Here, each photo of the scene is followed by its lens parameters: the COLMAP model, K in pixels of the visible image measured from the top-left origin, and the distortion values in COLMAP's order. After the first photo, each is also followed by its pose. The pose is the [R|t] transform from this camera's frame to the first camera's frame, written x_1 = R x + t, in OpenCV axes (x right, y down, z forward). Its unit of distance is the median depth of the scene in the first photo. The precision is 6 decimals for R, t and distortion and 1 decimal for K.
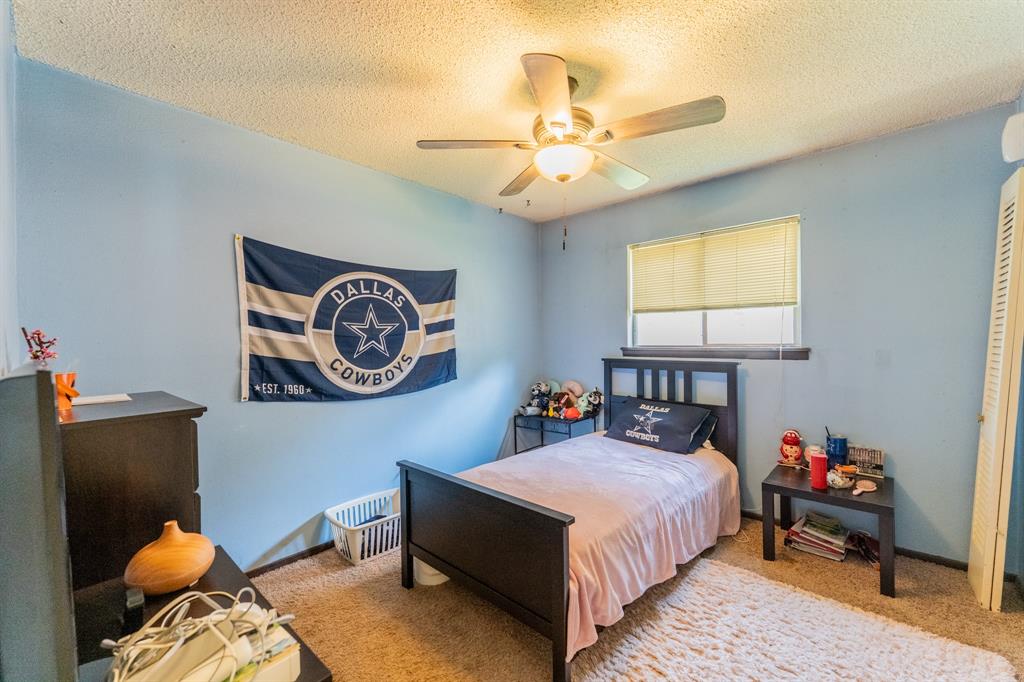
lens RADIAL K [[419.8, 0, 509.7], [0, 419.8, 344.7], [0, 0, 1]] dist [0.001657, 0.000486]
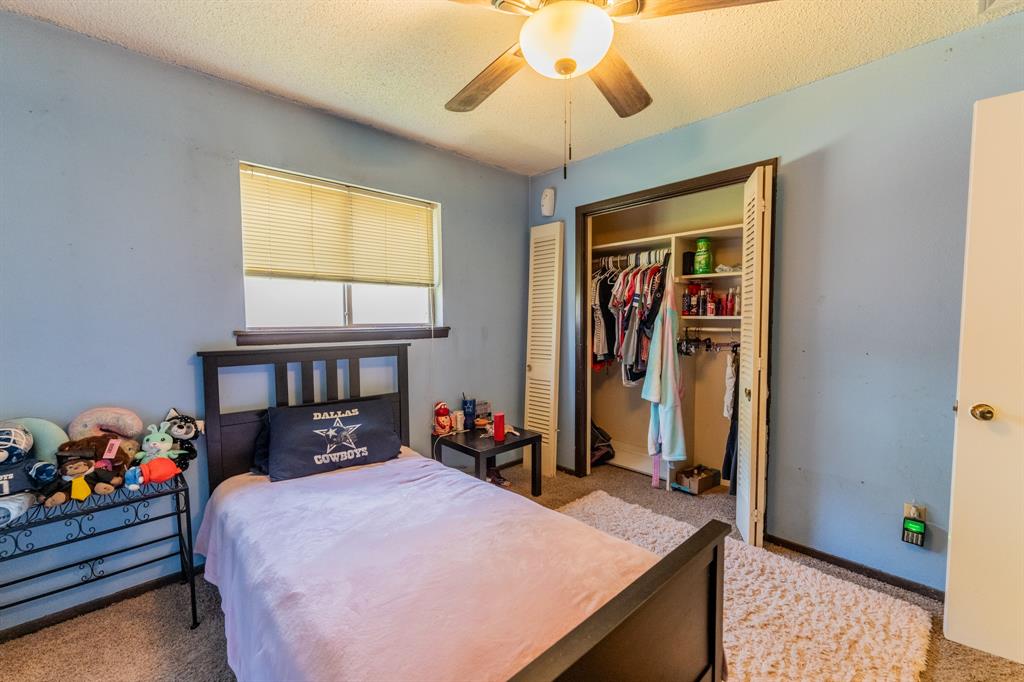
lens RADIAL K [[419.8, 0, 509.7], [0, 419.8, 344.7], [0, 0, 1]] dist [0.001657, 0.000486]
pose [[0.068423, -0.054403, 0.996172, -0.341832], [0.013655, 0.998470, 0.053591, -0.001260], [-0.997563, 0.009936, 0.069061, 0.649265]]
